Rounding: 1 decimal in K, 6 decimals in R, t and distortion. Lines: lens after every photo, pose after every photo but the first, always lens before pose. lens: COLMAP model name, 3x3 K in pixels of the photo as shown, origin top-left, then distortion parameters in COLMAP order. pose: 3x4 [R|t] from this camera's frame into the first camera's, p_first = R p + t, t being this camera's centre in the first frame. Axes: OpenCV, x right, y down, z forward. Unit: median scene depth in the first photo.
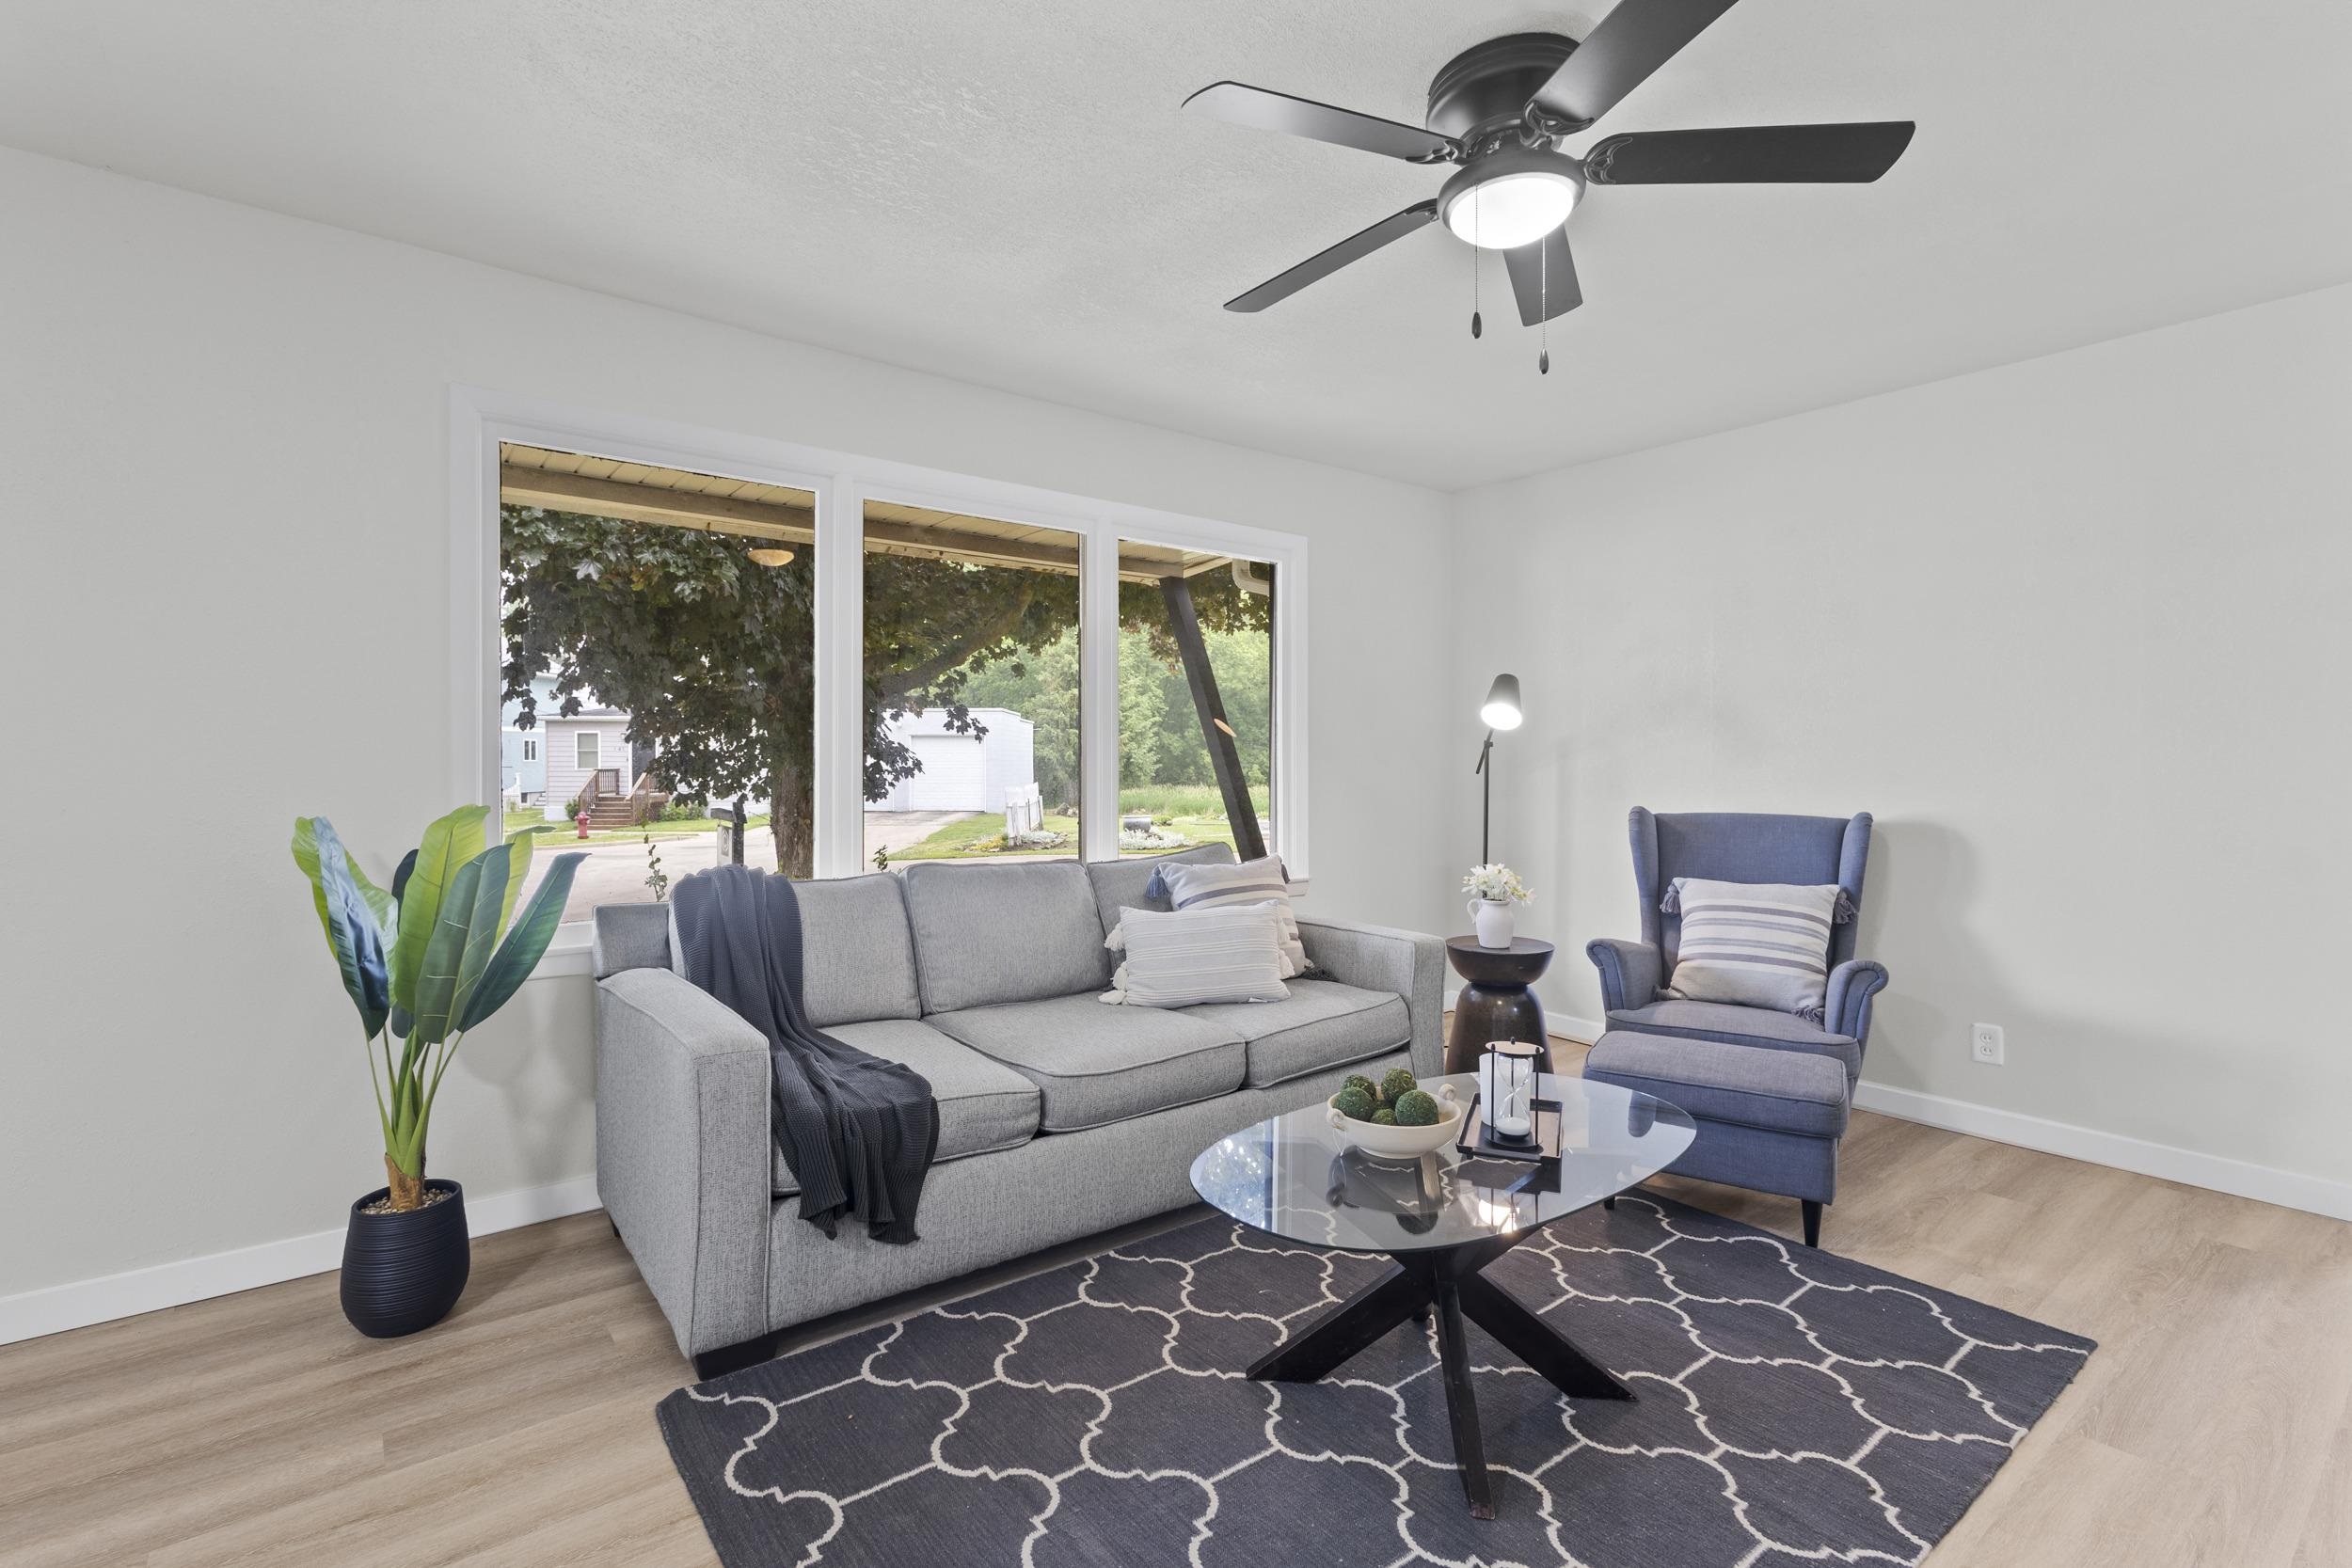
lens RADIAL K [[1075.1, 0, 1186.9], [0, 1075.1, 765.3], [0, 0, 1]] dist [0.001501, -0.000263]
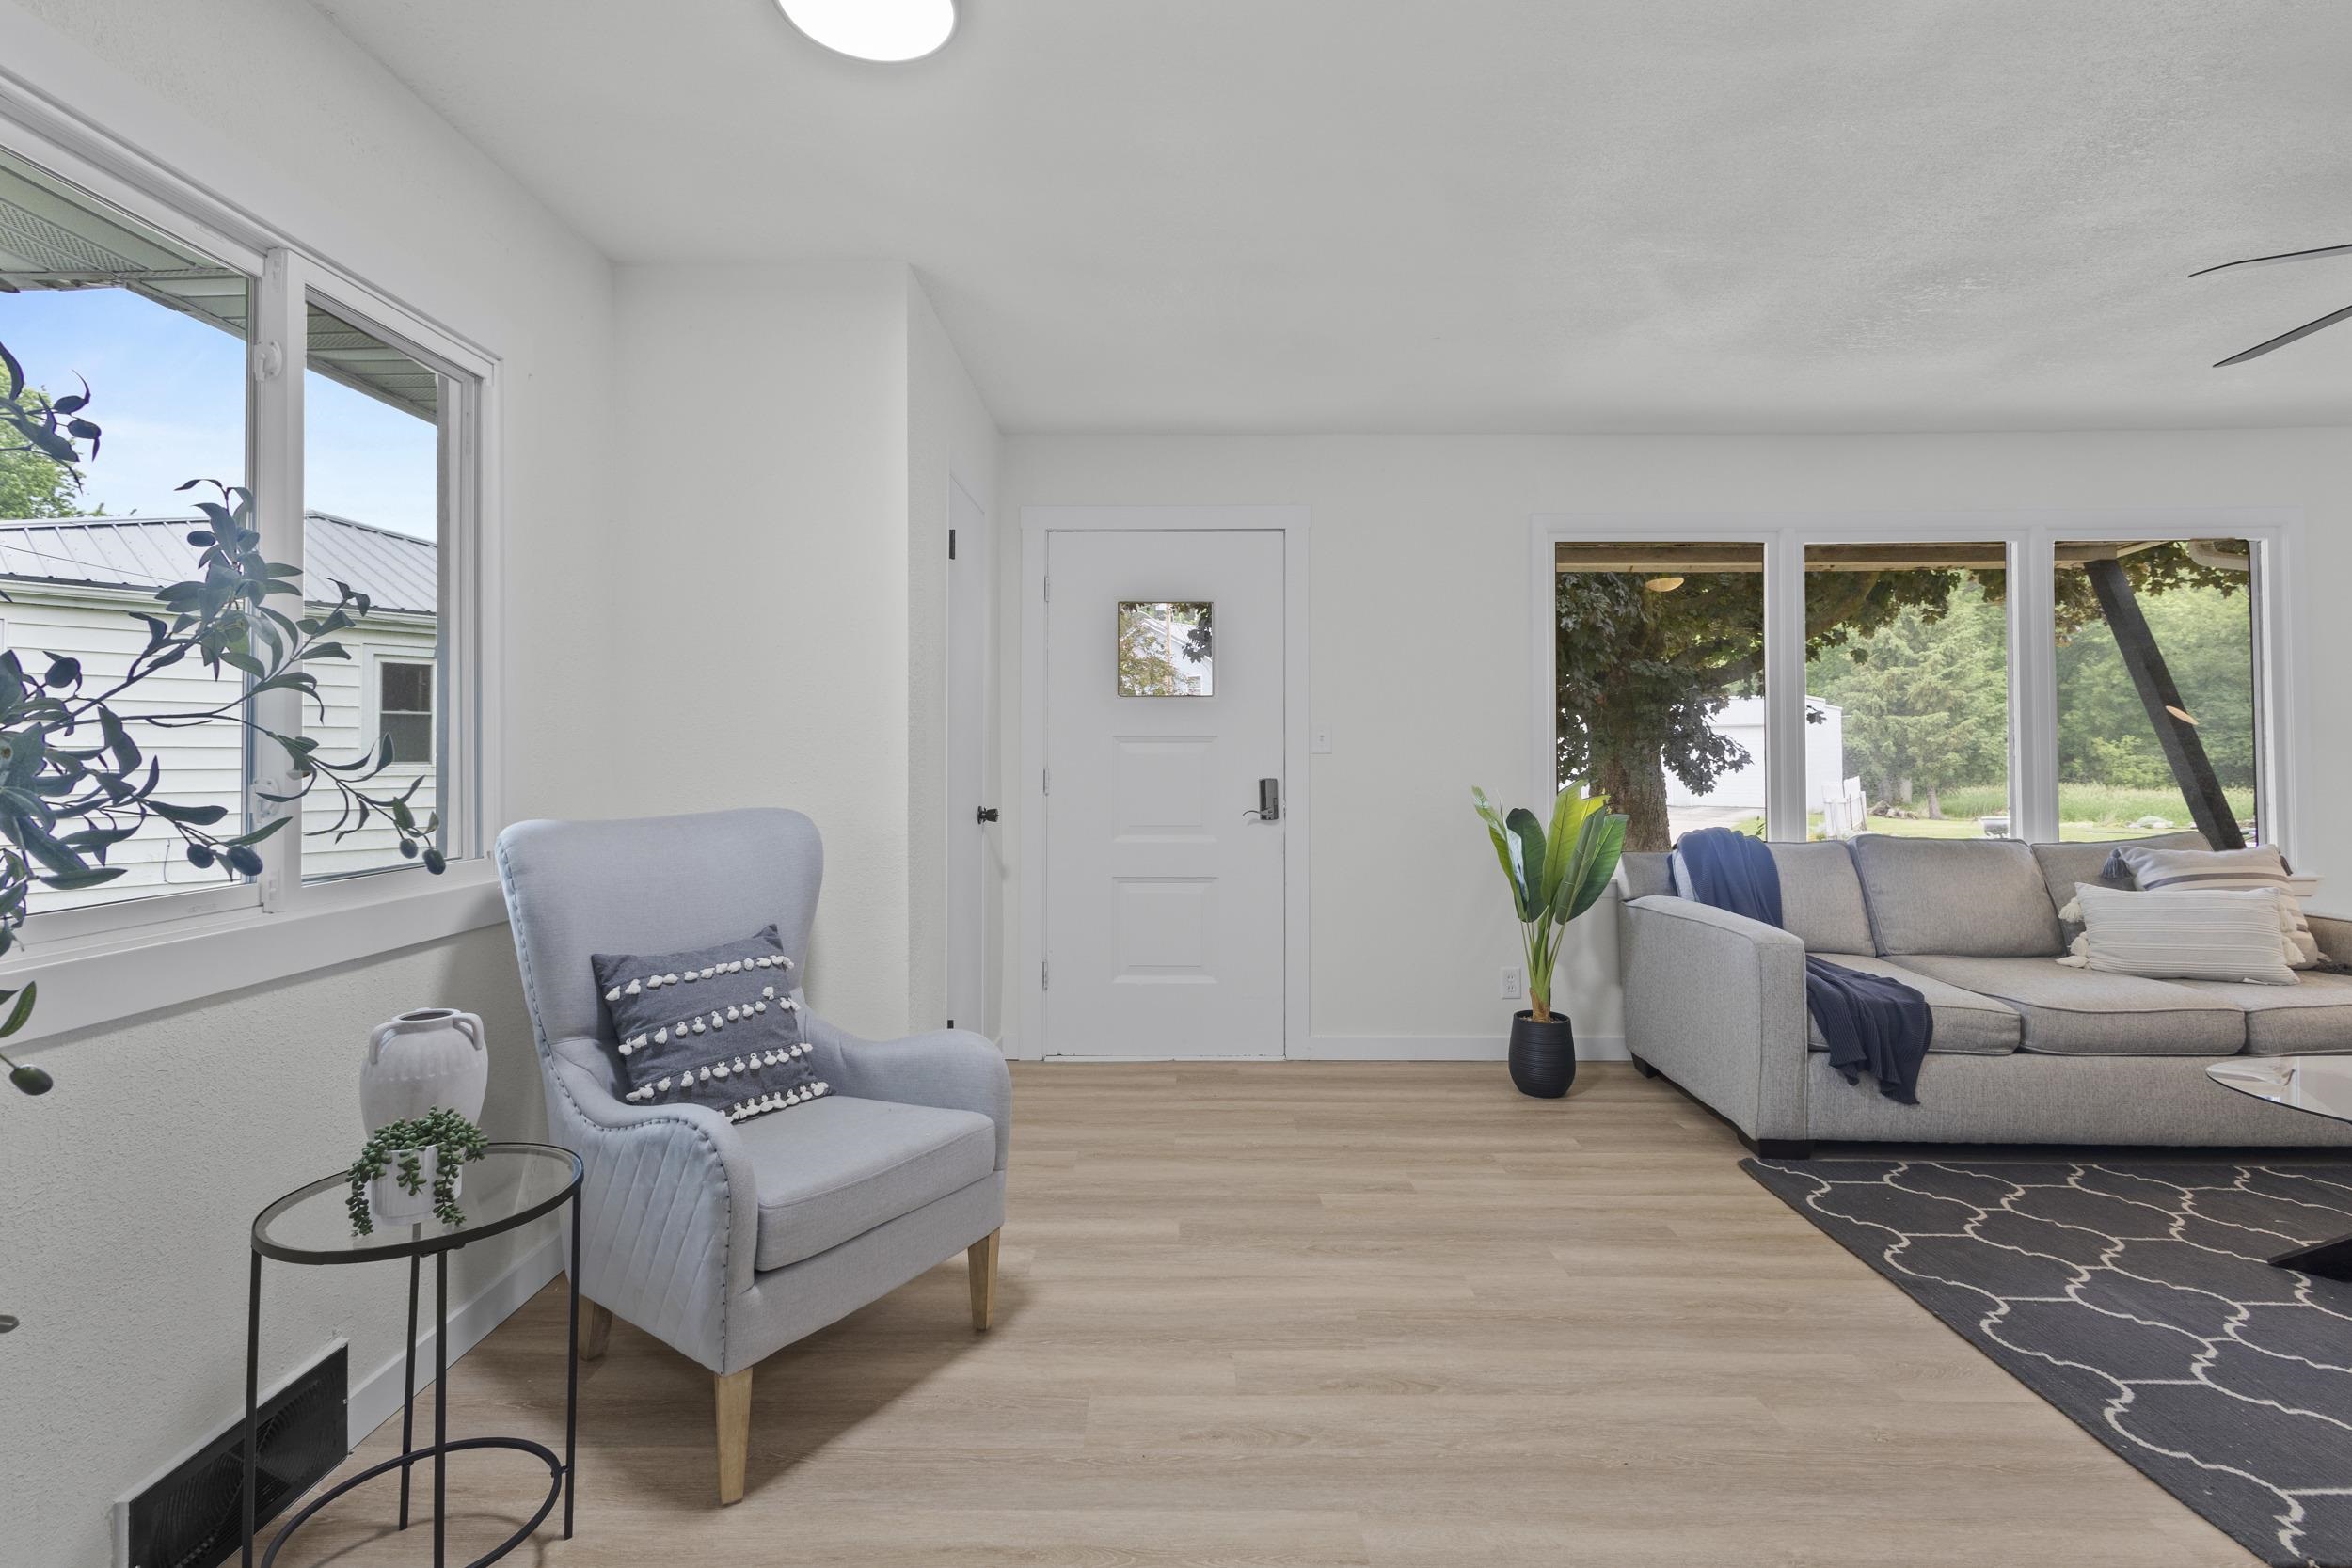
lens RADIAL K [[1090.0, 0, 1167.7], [0, 1090.0, 741.9], [0, 0, 1]] dist [0.018575, -0.007869]
pose [[0.776823, -0.013587, -0.629573, -0.095069], [0.003646, 0.999847, -0.017080, 0.004544], [0.629709, 0.010973, 0.776754, -0.598588]]
